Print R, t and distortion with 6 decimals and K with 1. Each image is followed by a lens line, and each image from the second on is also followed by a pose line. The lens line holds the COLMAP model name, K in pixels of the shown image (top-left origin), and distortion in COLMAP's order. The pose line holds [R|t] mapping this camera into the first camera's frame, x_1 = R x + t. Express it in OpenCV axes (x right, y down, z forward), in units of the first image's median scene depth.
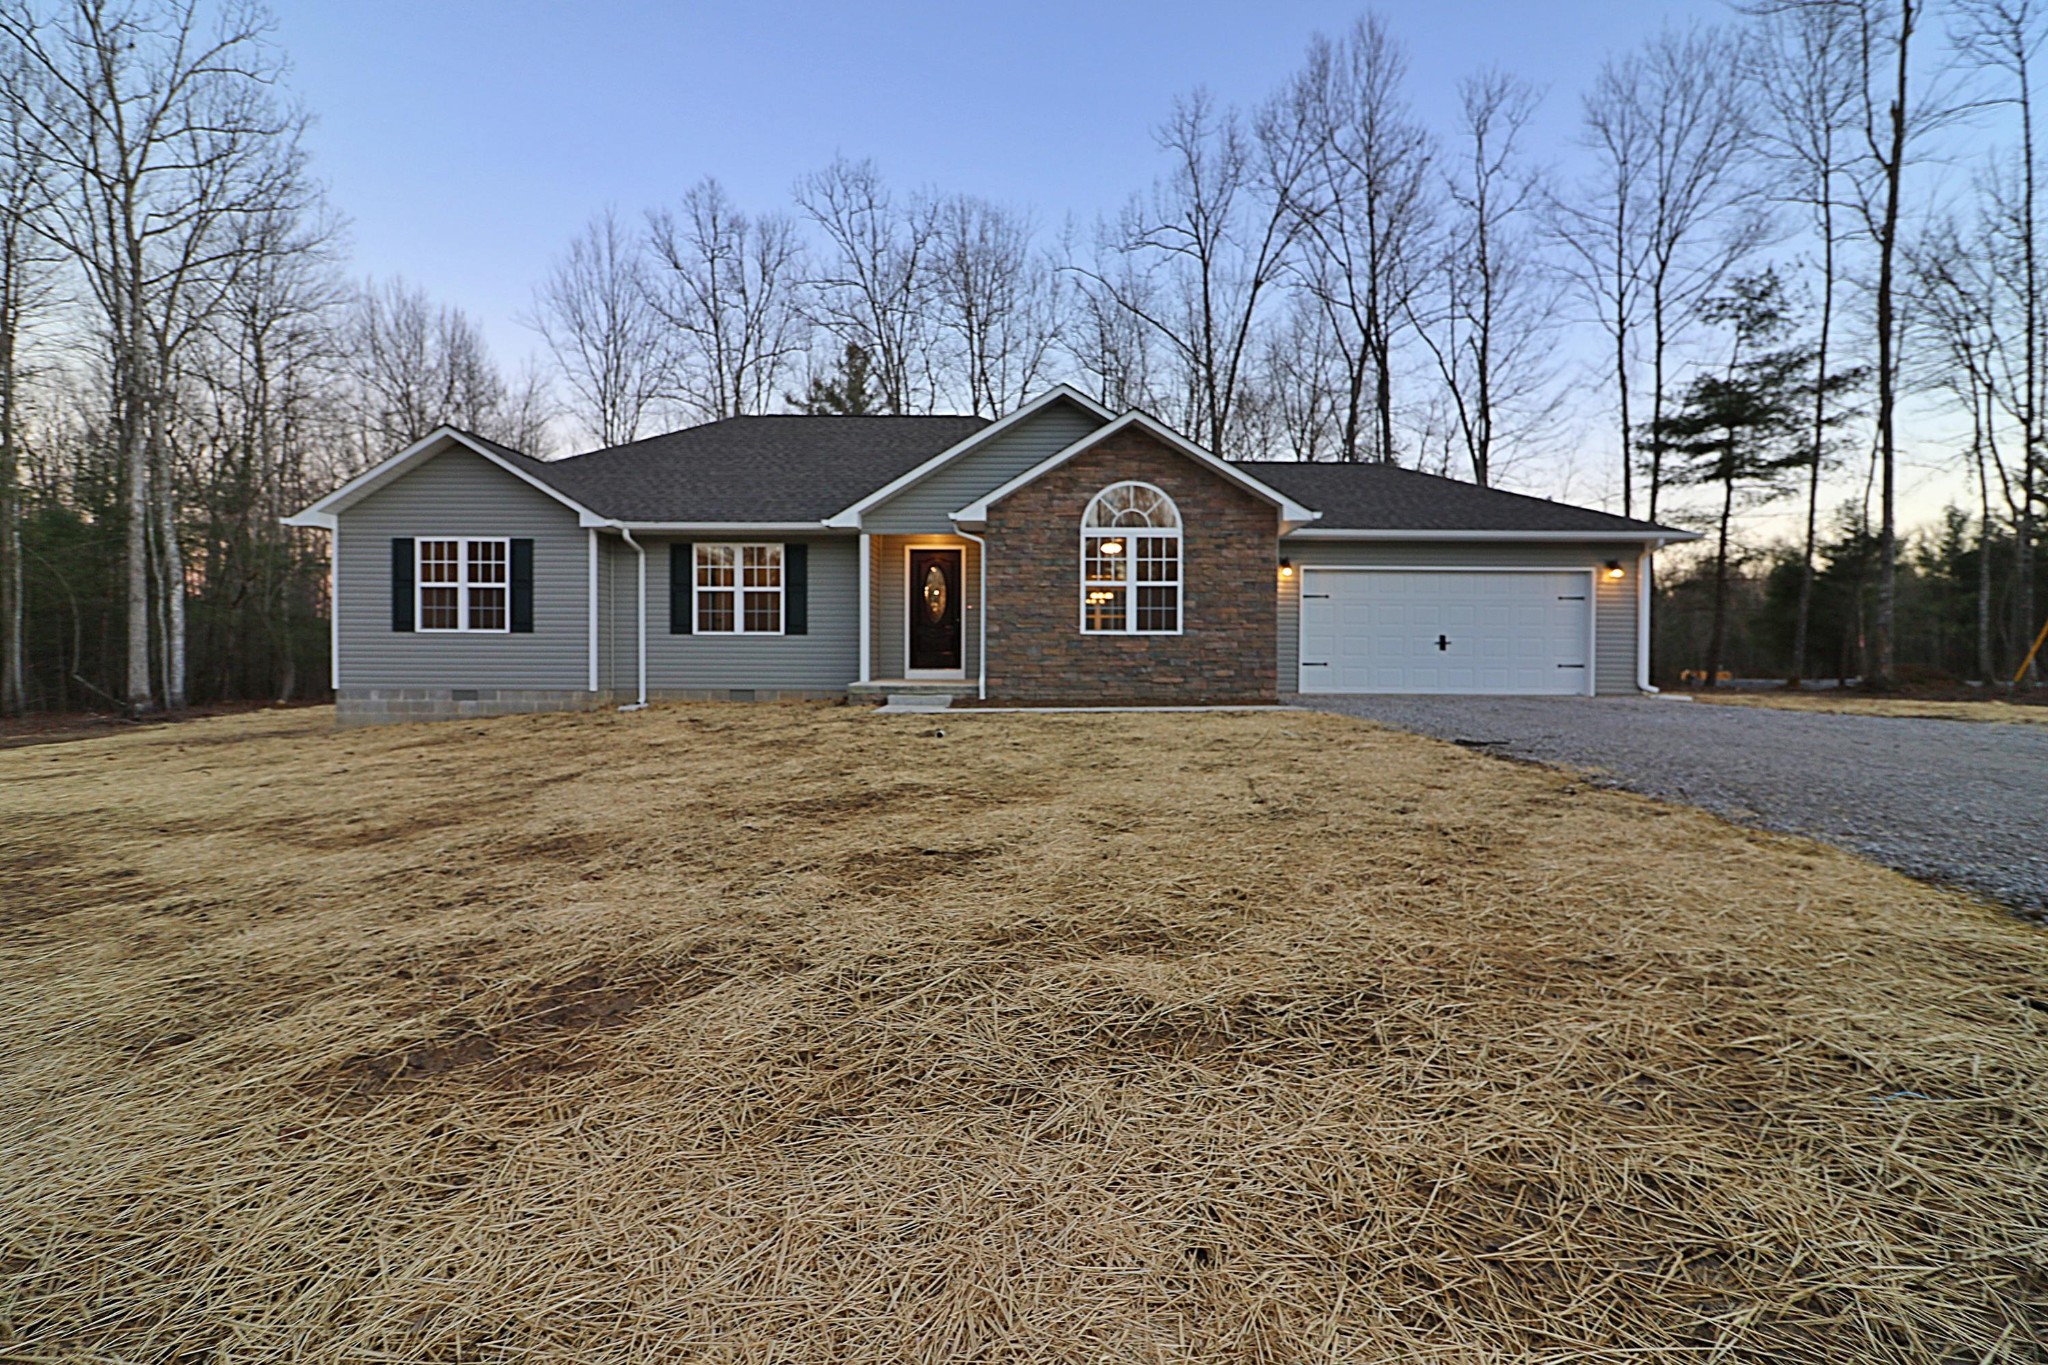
lens RADIAL K [[927.5, 0, 1026.7], [0, 927.5, 672.3], [0, 0, 1]] dist [-0.000504, -0.011629]
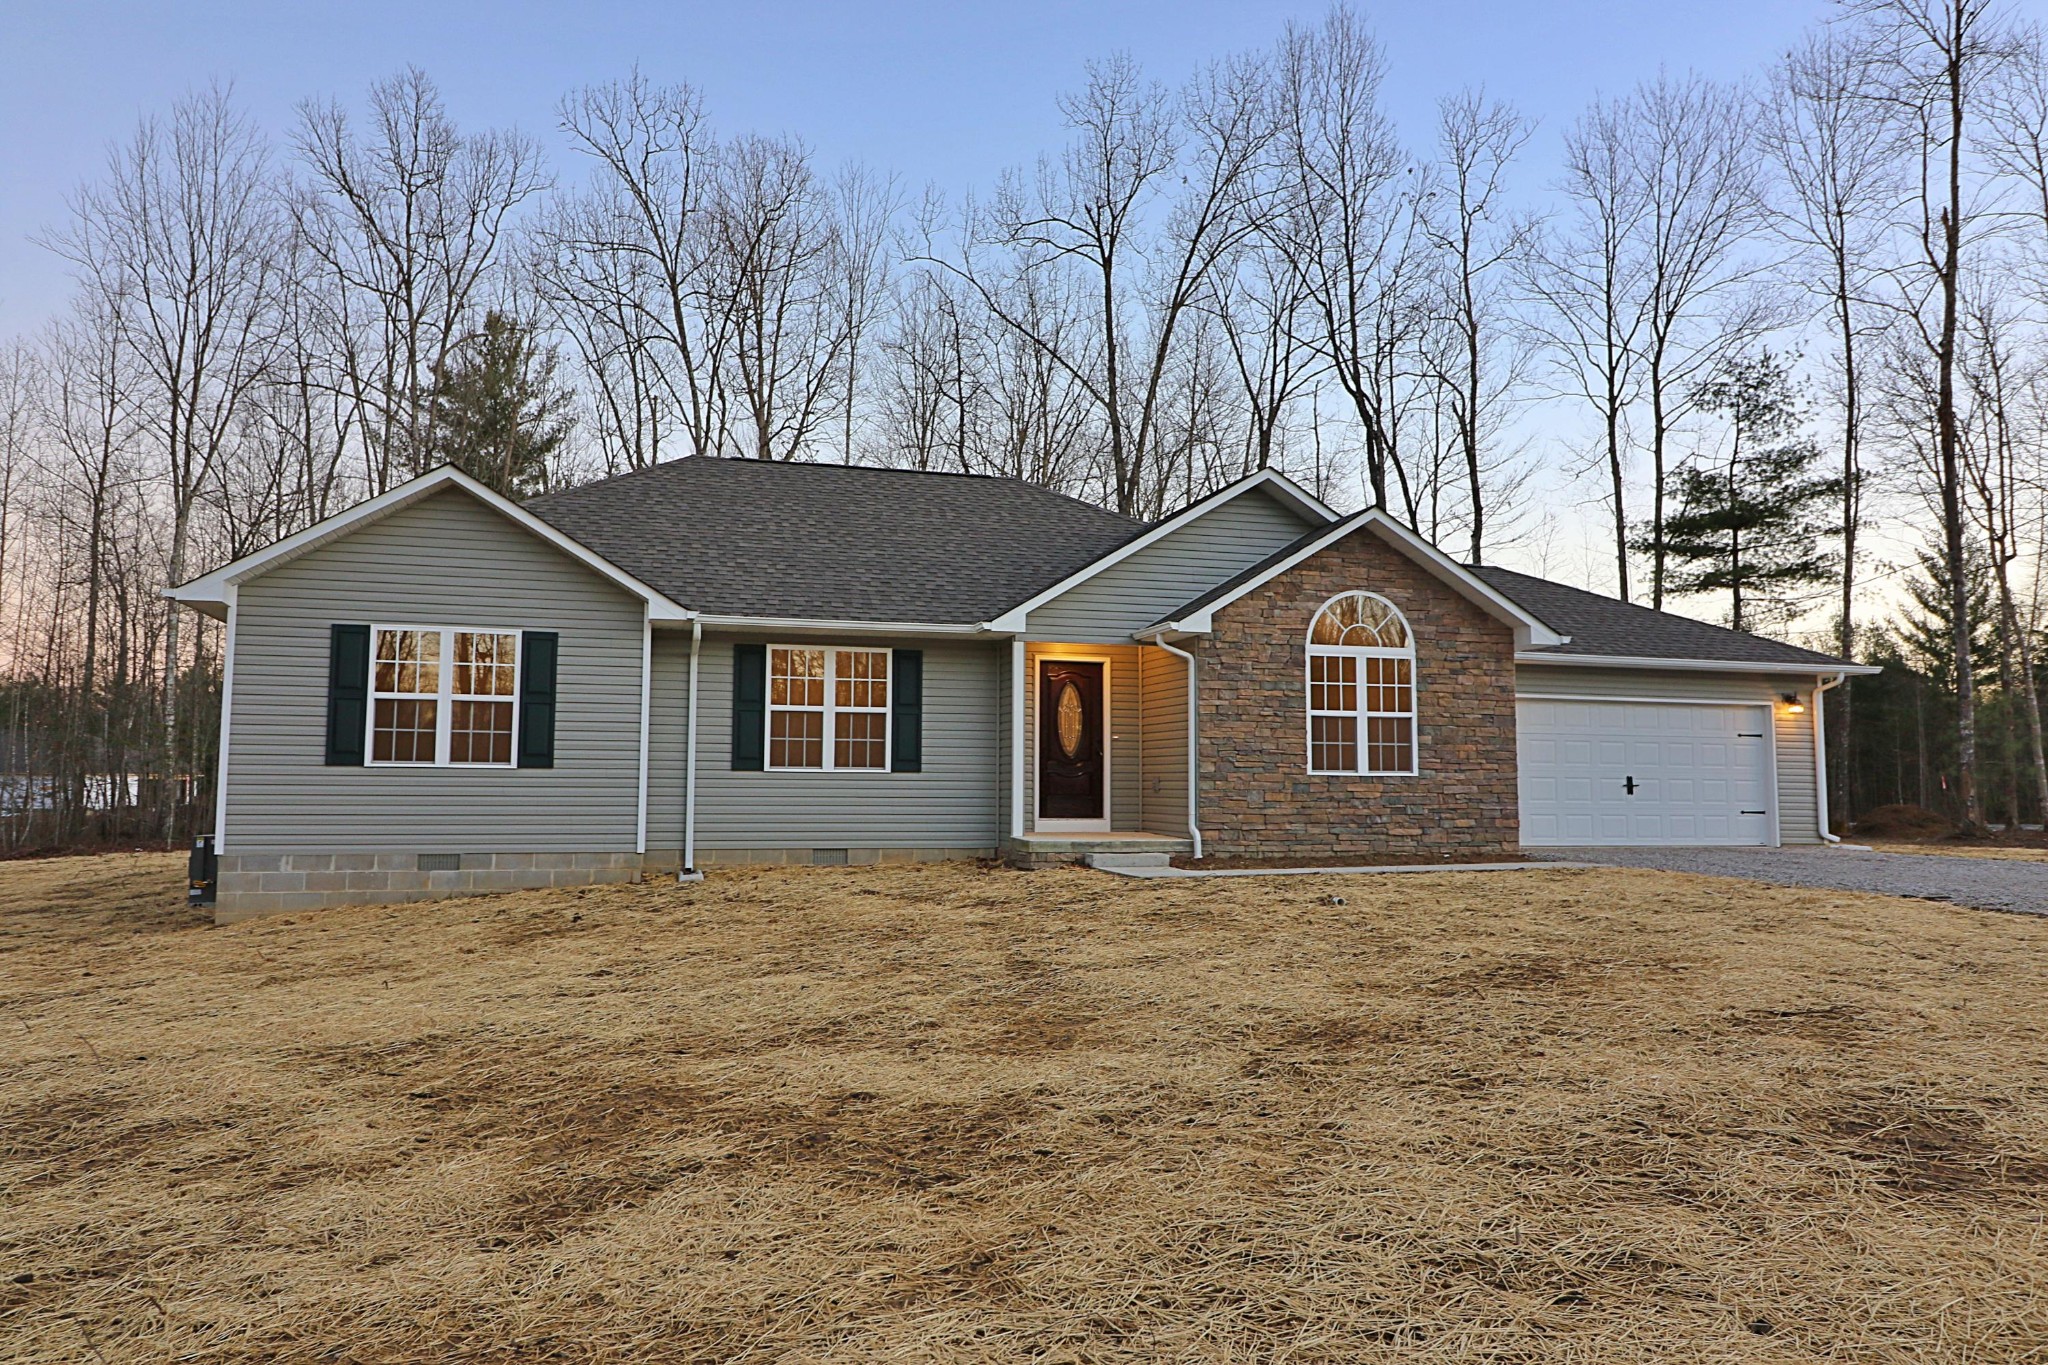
lens RADIAL K [[1400.1, 0, 1023.0], [0, 1400.1, 670.8], [0, 0, 1]] dist [0.008957, -0.006243]
pose [[0.958249, 0.025569, 0.284790, -0.479741], [0.003894, 0.994735, -0.102411, -0.006930], [-0.285909, 0.099244, 0.953104, -0.090609]]
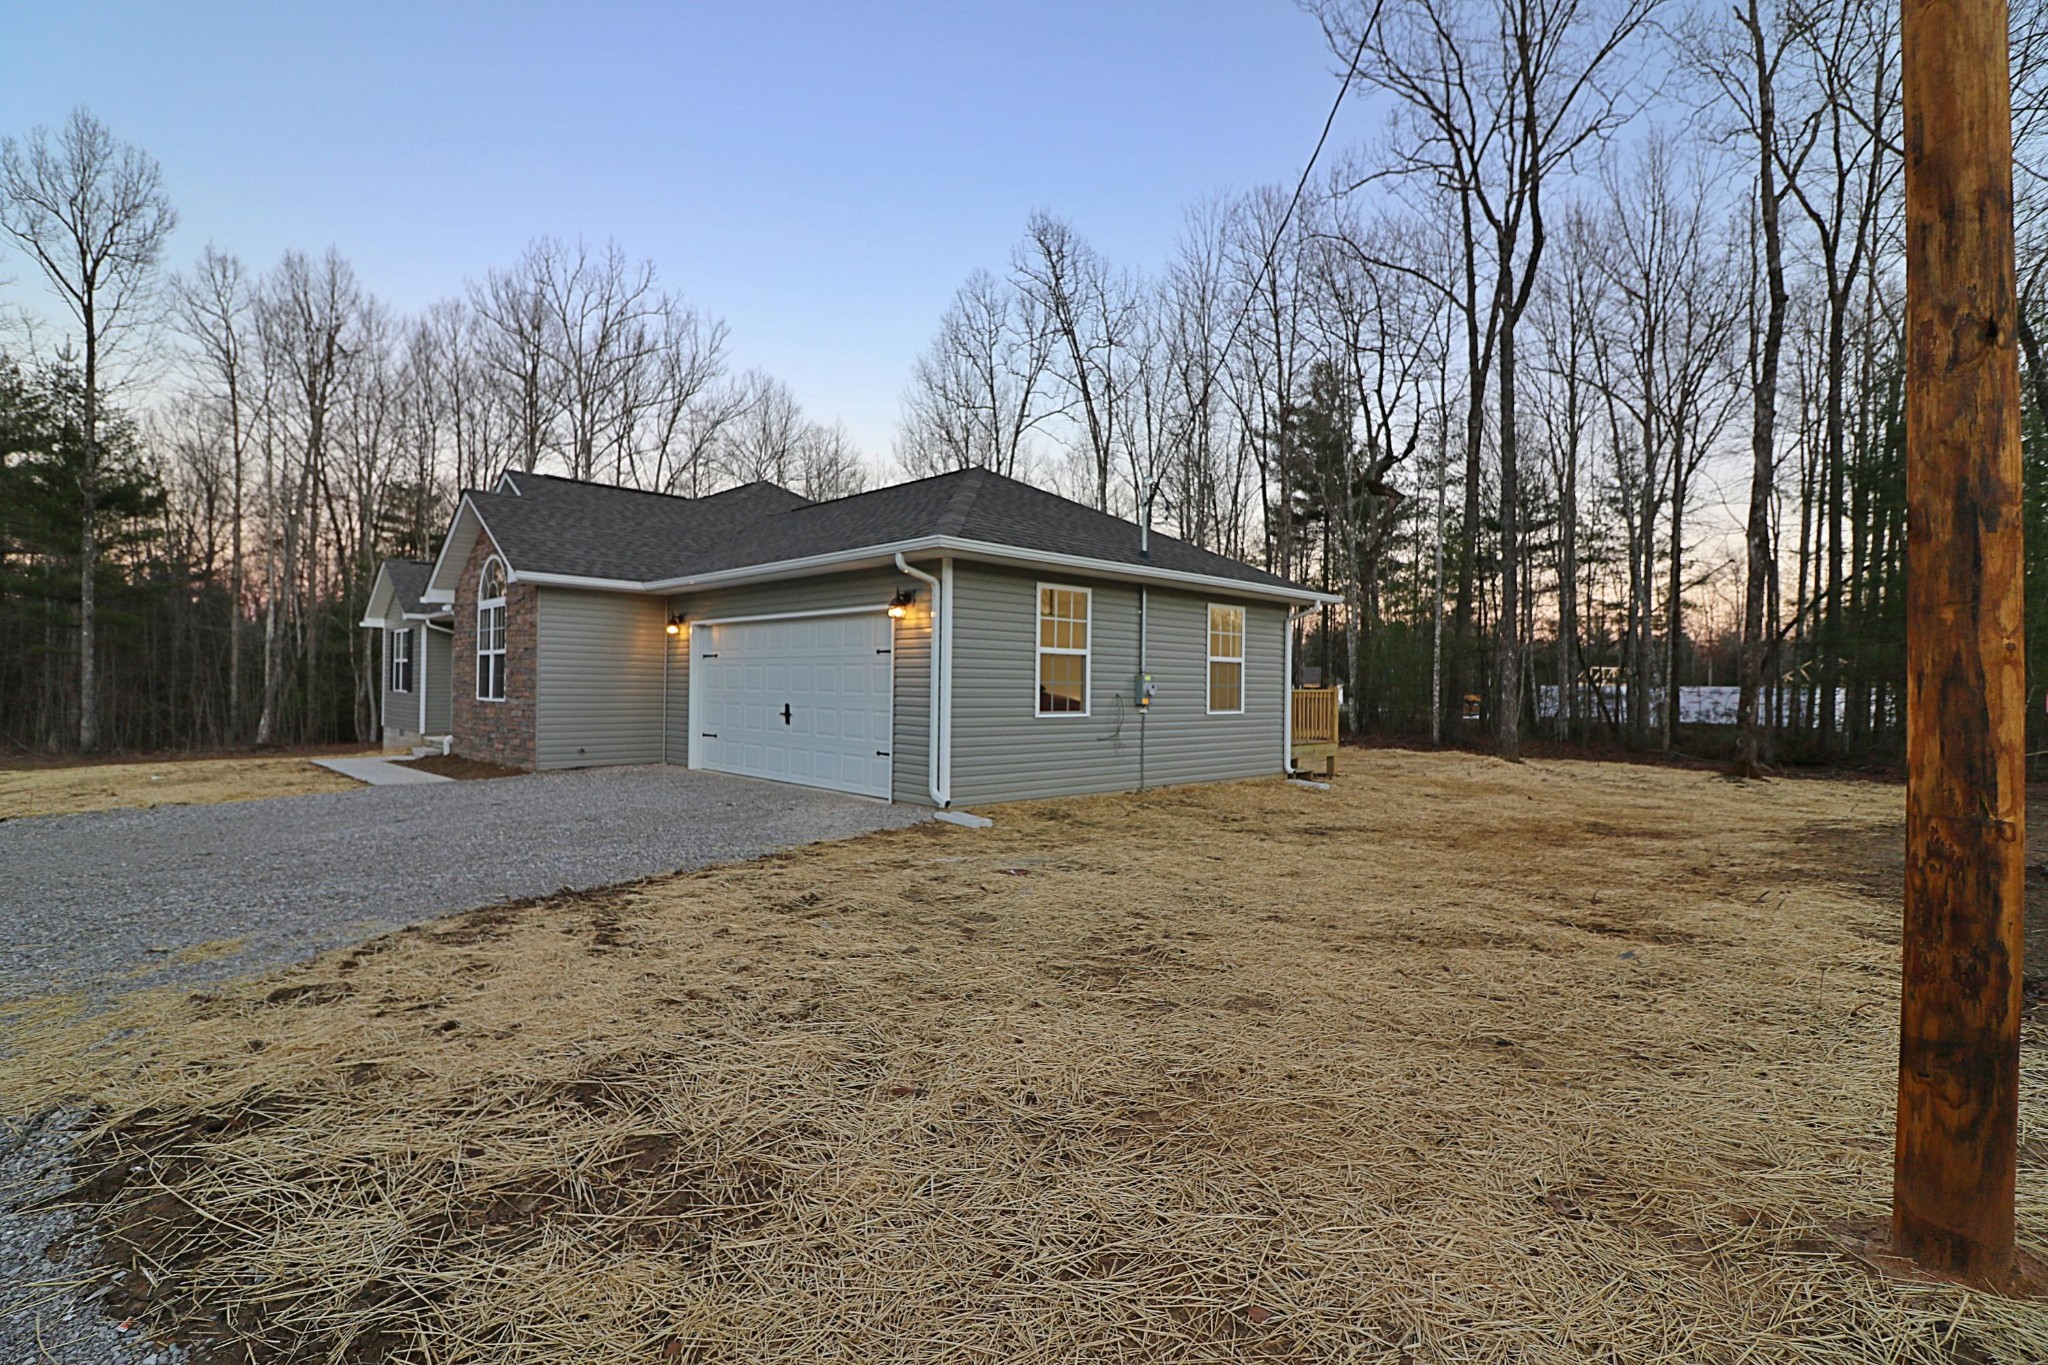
lens RADIAL K [[927.5, 0, 1026.7], [0, 927.5, 672.3], [0, 0, 1]] dist [-0.000504, -0.011629]
pose [[0.705108, -0.005173, -0.709081, 1.164804], [-0.019093, 0.999472, -0.026278, -0.051557], [0.708843, 0.032067, 0.704638, 0.627253]]
